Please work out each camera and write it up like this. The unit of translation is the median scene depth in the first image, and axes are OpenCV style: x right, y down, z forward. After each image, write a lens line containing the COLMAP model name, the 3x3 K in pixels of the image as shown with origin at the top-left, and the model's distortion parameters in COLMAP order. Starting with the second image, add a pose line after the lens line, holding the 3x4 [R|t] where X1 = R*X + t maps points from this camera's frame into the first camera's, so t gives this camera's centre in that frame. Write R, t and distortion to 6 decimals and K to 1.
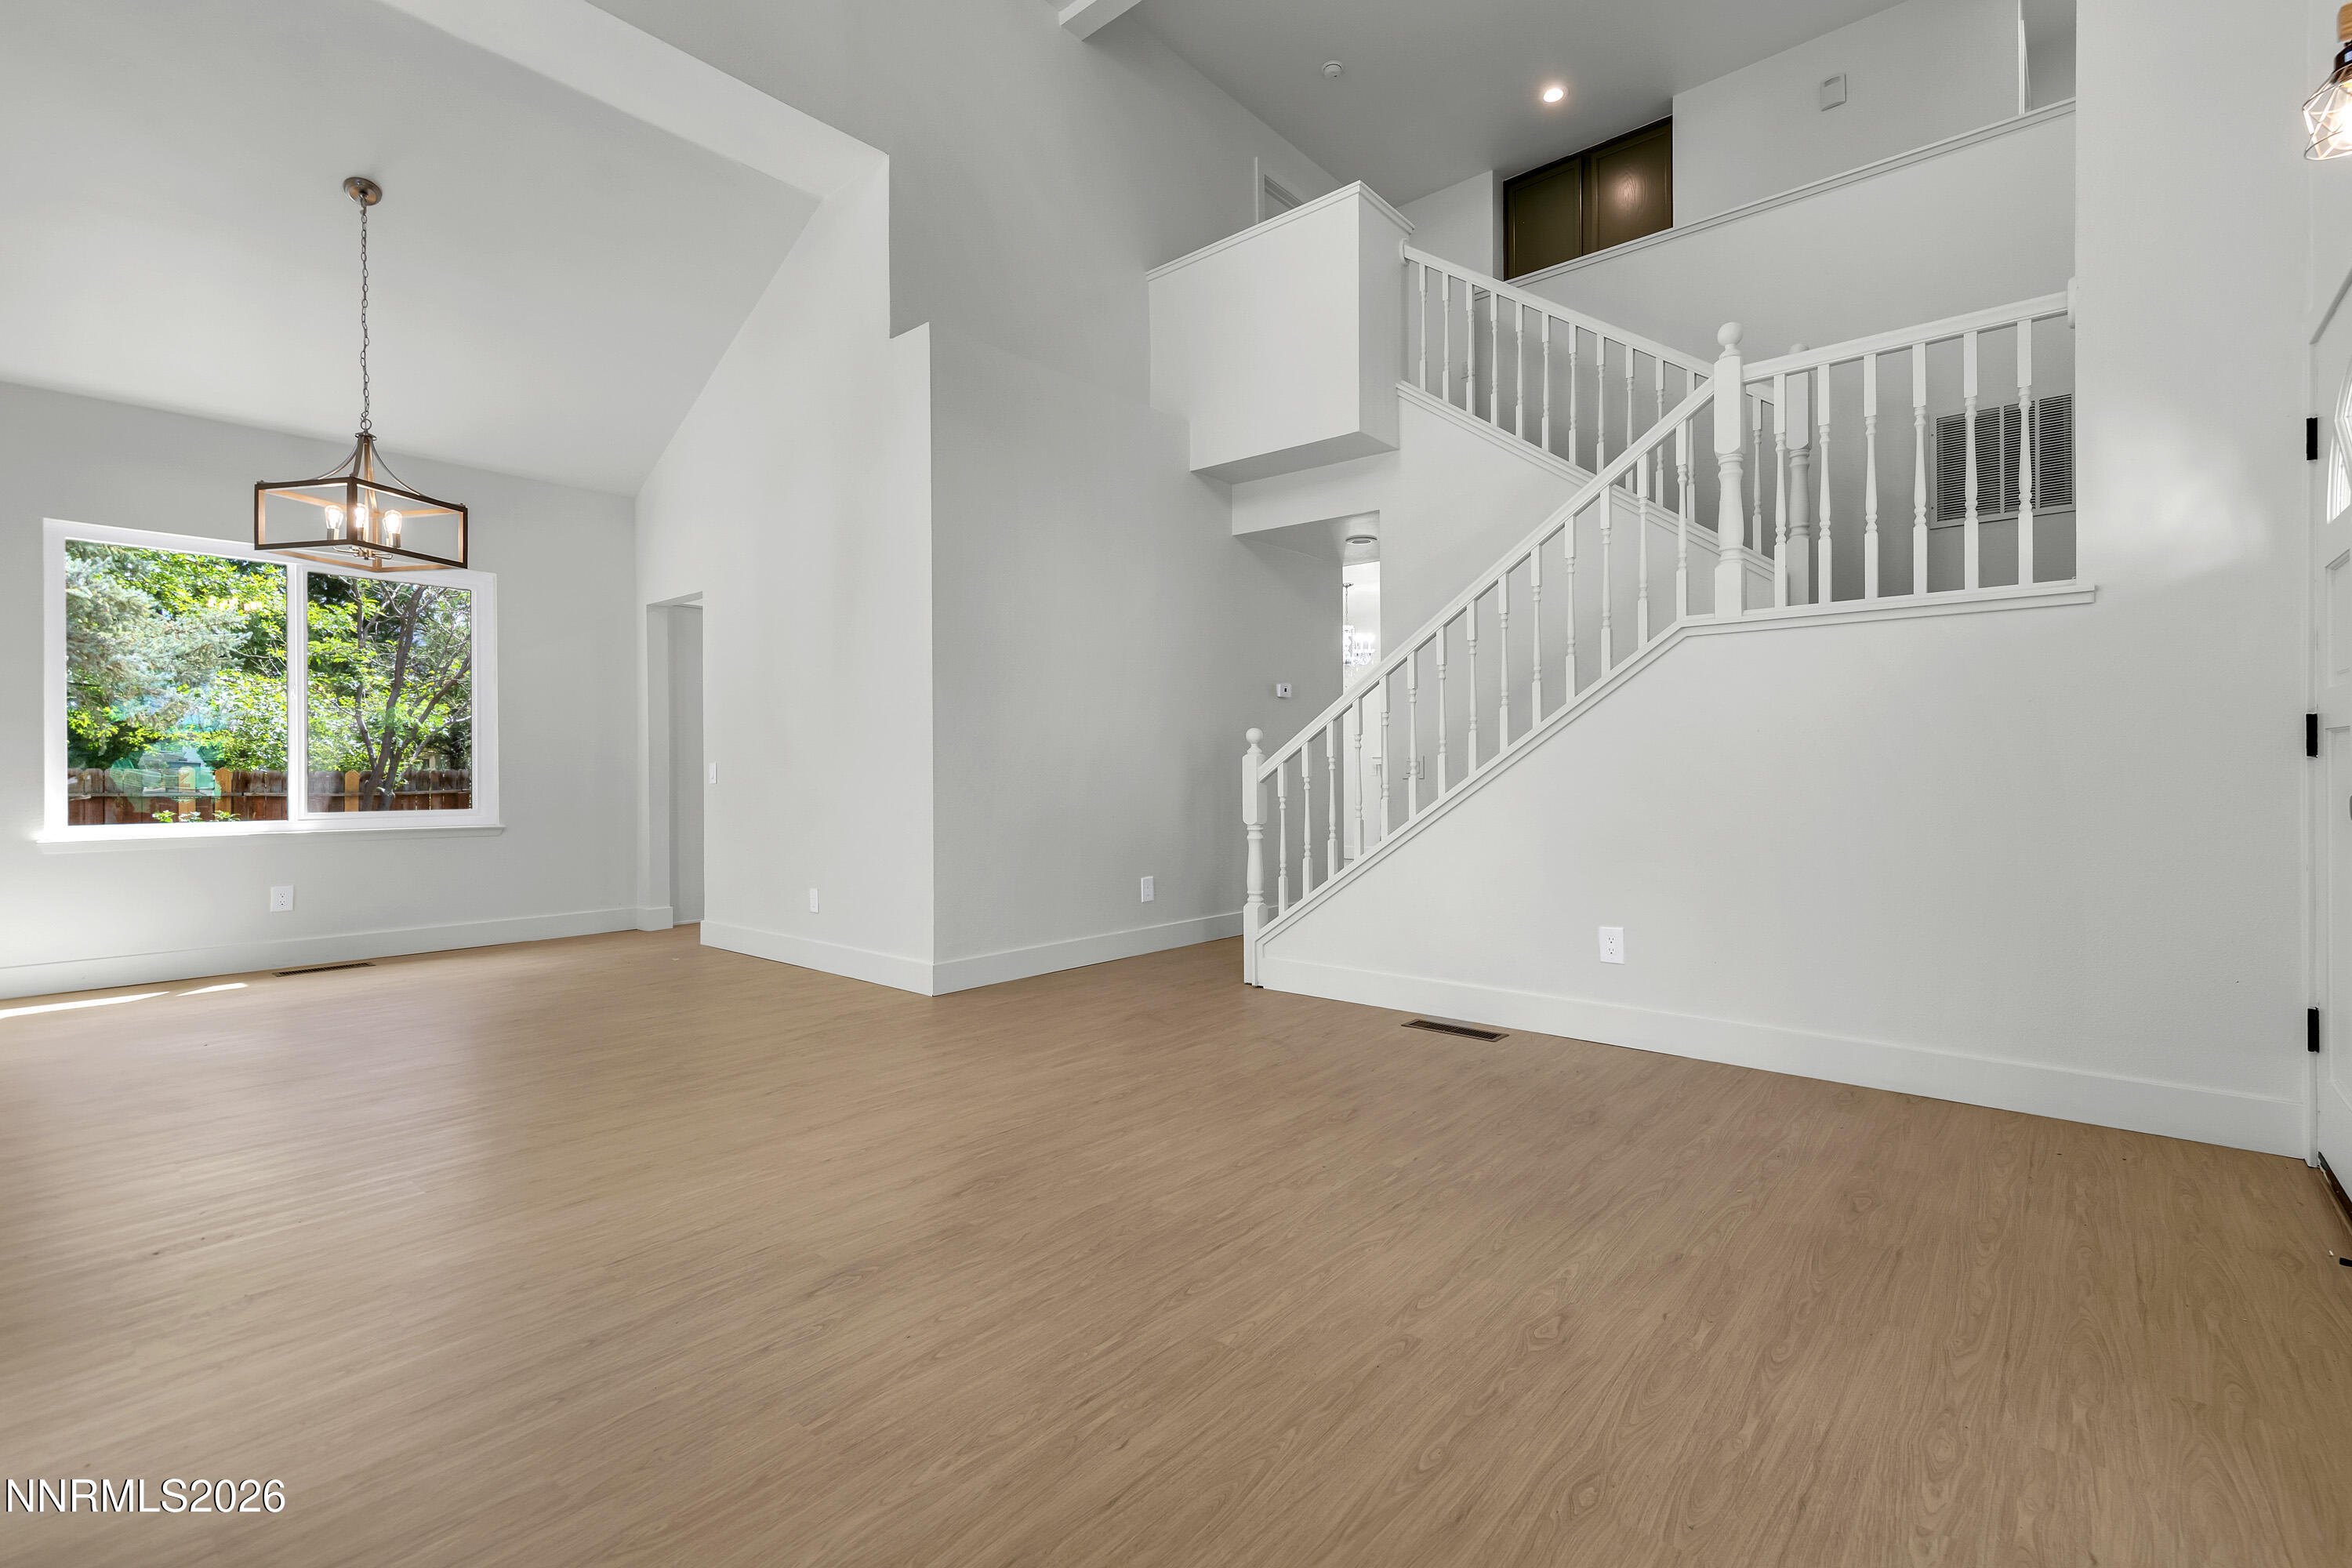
lens RADIAL K [[1033.9, 0, 1207.9], [0, 1033.9, 773.5], [0, 0, 1]] dist [0.000520, -0.000486]
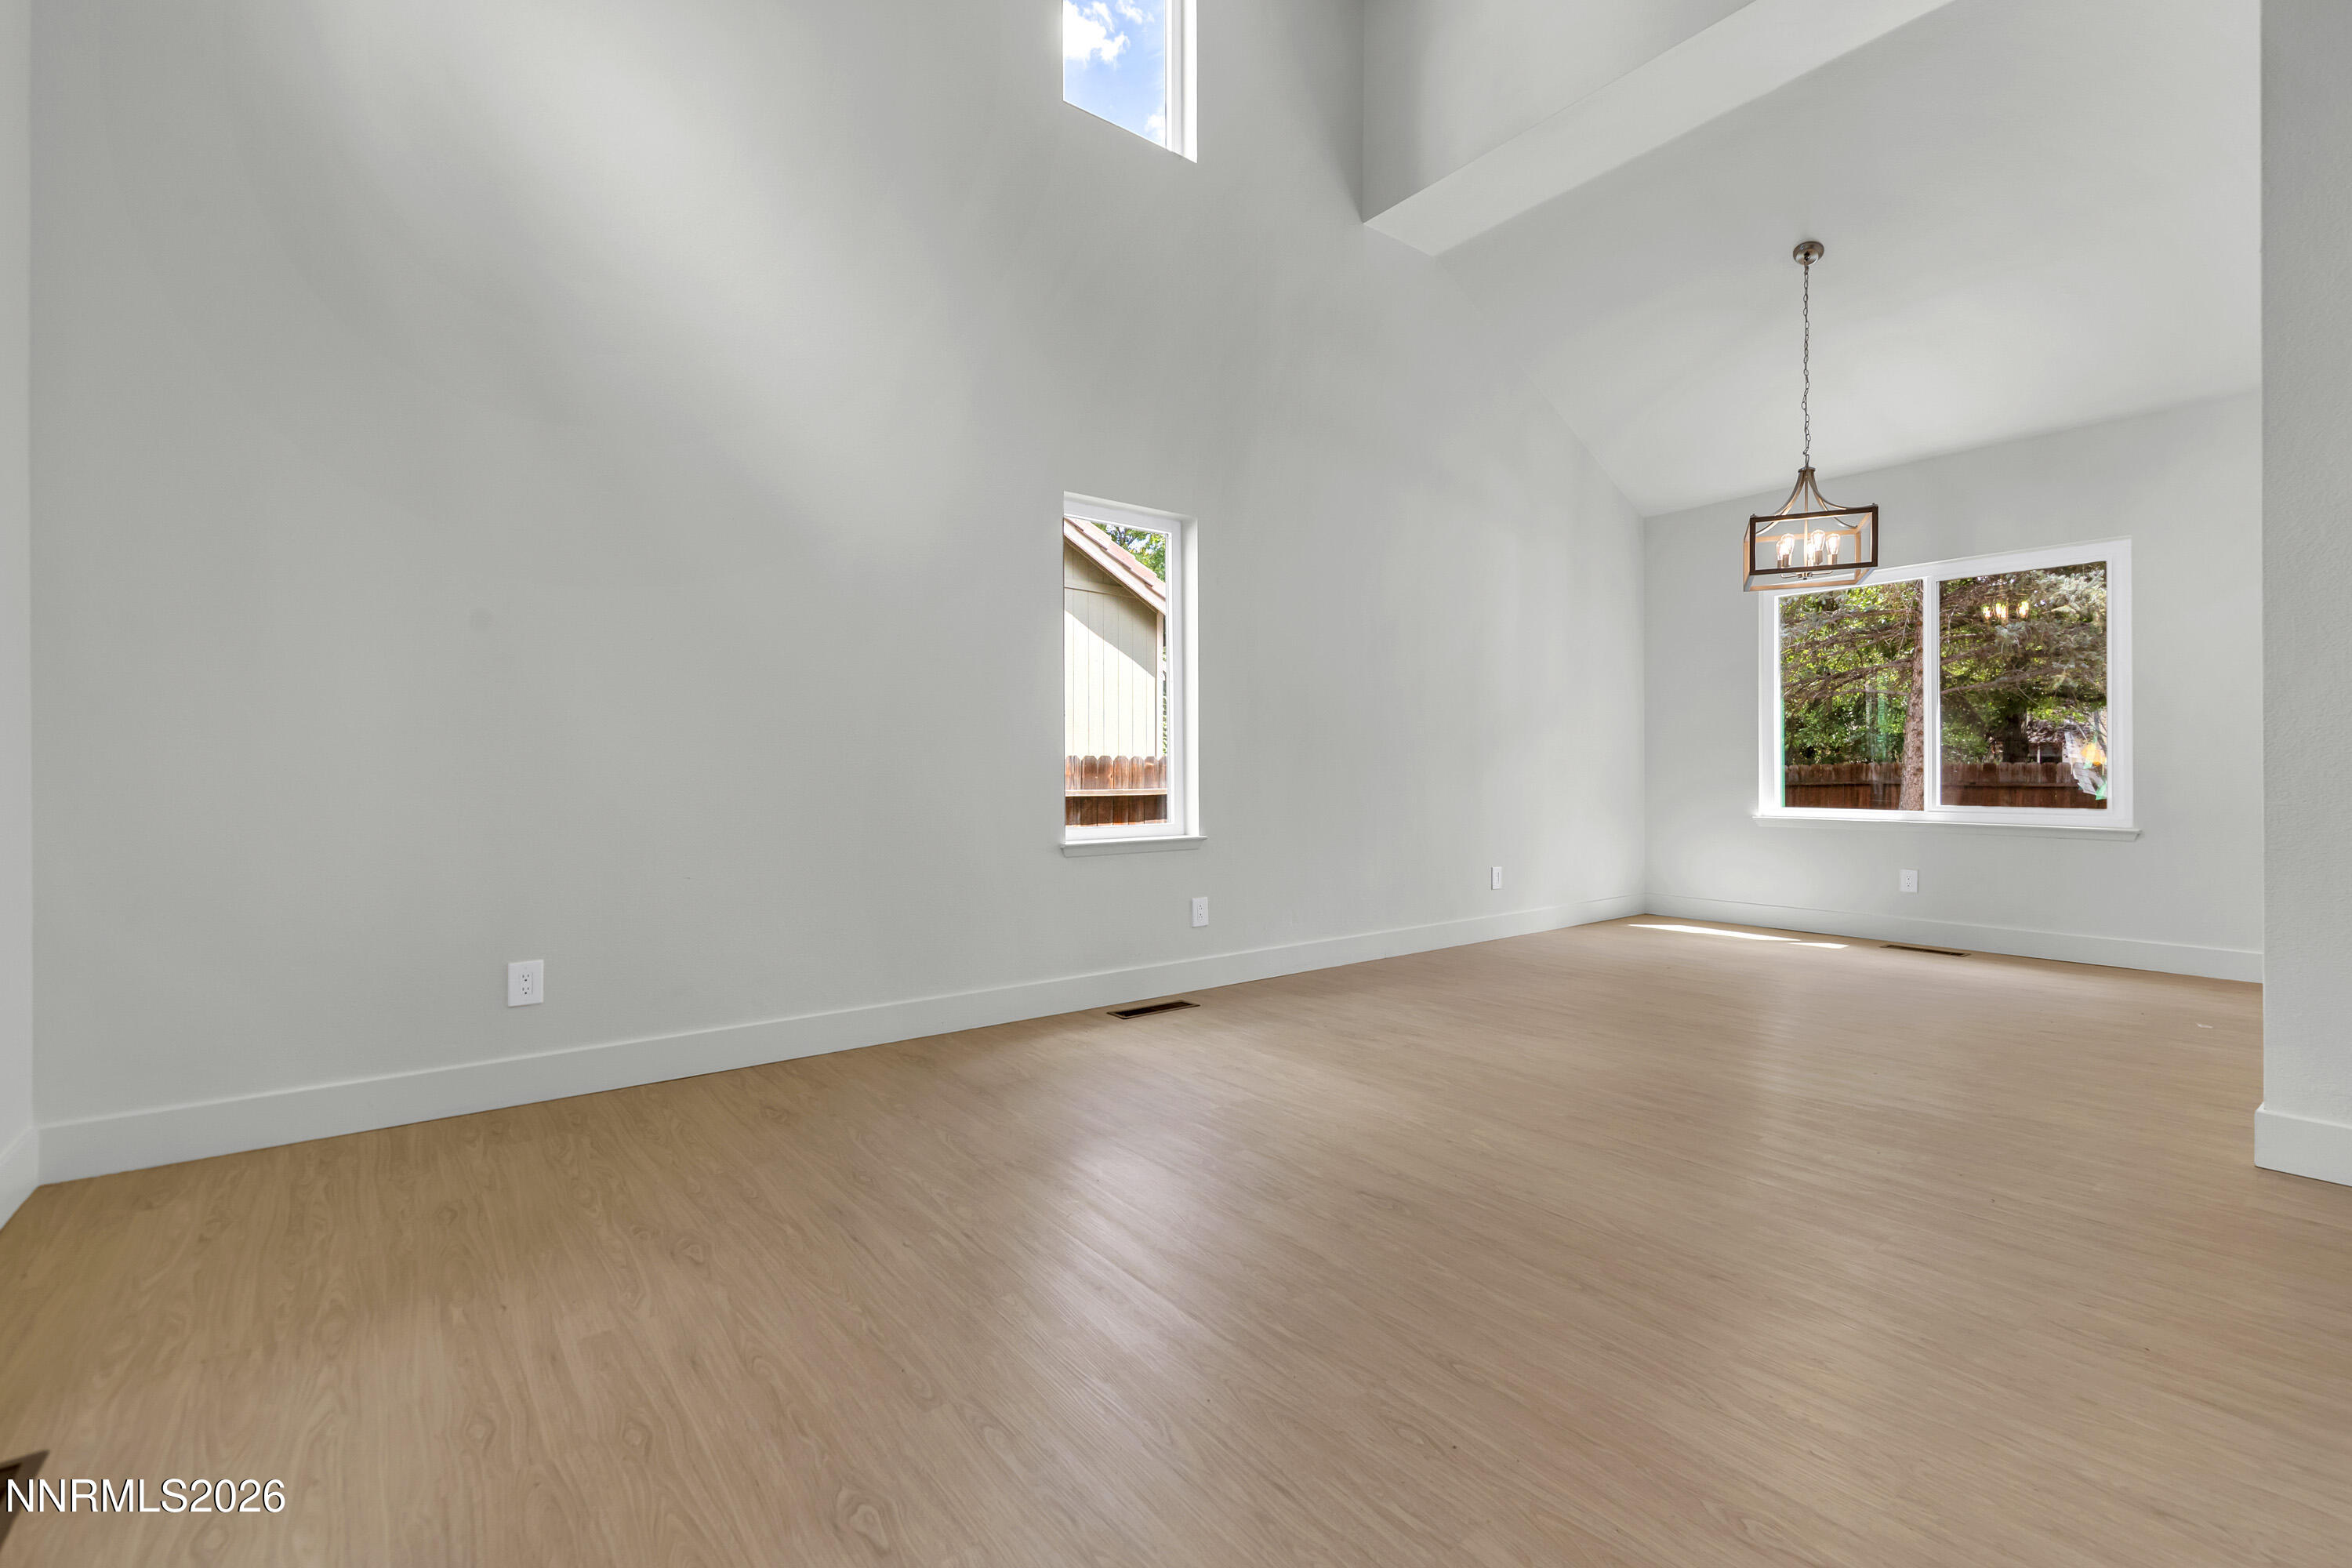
lens RADIAL K [[1033.9, 0, 1207.9], [0, 1033.9, 773.5], [0, 0, 1]] dist [0.000520, -0.000486]
pose [[-0.195753, 0.006470, -0.980632, 1.050666], [0.000003, 0.999978, 0.006597, -0.006194], [0.980653, 0.001289, -0.195749, 1.444533]]
